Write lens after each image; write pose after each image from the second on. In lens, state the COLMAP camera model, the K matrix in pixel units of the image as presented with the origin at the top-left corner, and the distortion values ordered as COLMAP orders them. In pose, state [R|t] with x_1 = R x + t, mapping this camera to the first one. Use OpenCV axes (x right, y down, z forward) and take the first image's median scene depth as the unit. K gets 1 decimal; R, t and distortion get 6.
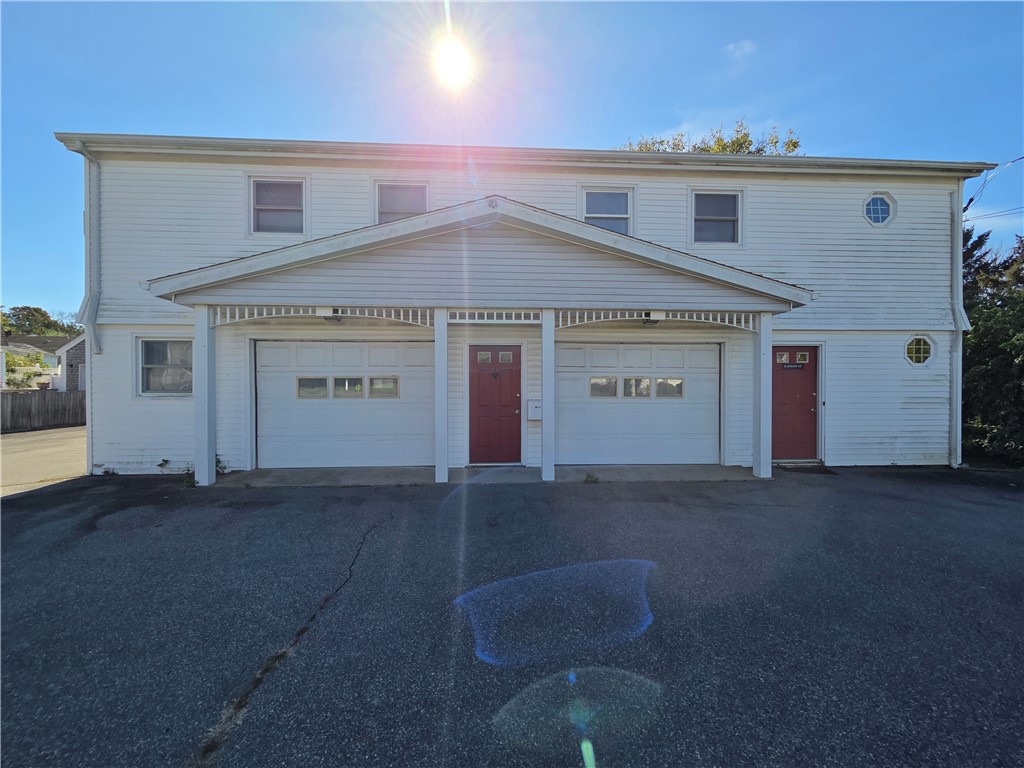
lens RADIAL K [[415.1, 0, 515.7], [0, 415.1, 388.9], [0, 0, 1]] dist [0.001999, 0.000097]
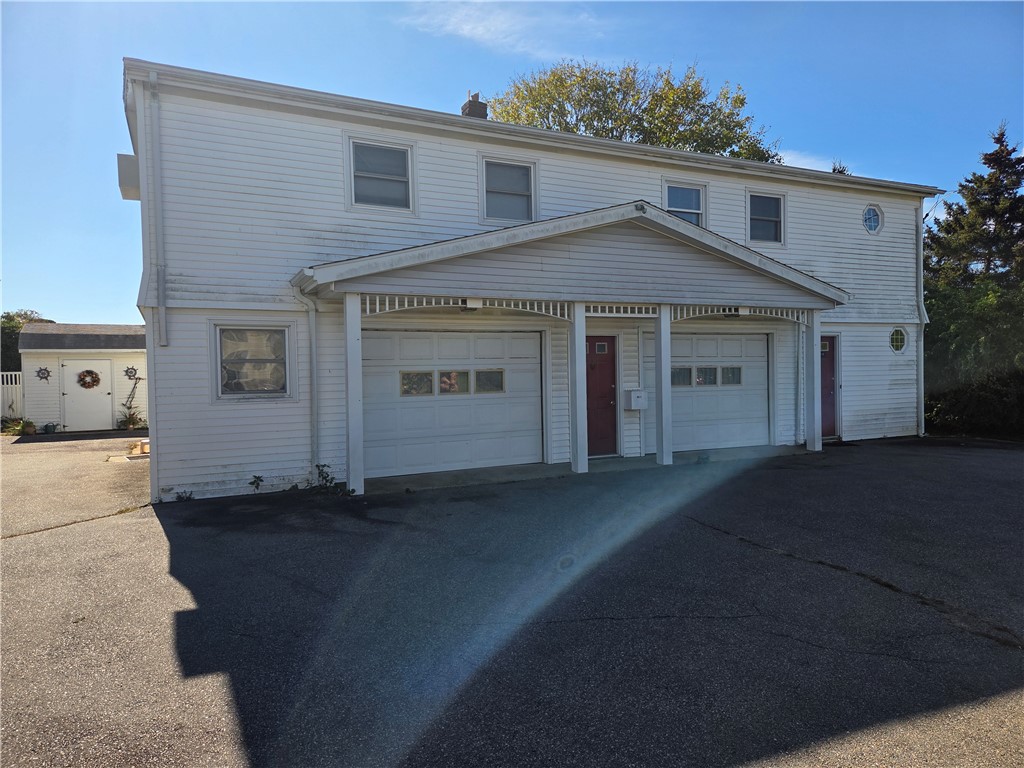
lens RADIAL K [[679.3, 0, 520.1], [0, 679.3, 391.0], [0, 0, 1]] dist [0.072075, -0.056736]
pose [[0.919704, -0.028584, 0.391572, -0.851980], [0.024326, 0.999579, 0.015832, -0.004593], [-0.391859, -0.005035, 0.920011, -0.419146]]
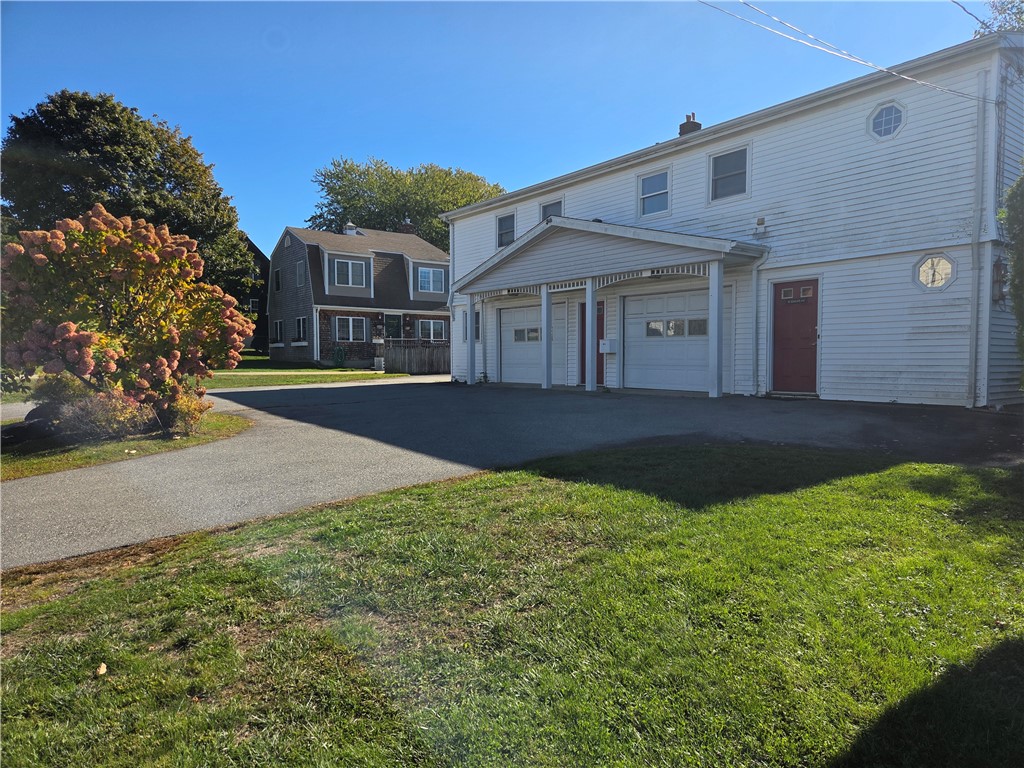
lens RADIAL K [[679.3, 0, 520.1], [0, 679.3, 391.0], [0, 0, 1]] dist [0.072075, -0.056736]
pose [[0.565049, 0.038468, -0.824160, 1.778487], [-0.009137, 0.999143, 0.040371, 0.110385], [0.825007, -0.015281, 0.564916, -0.553036]]
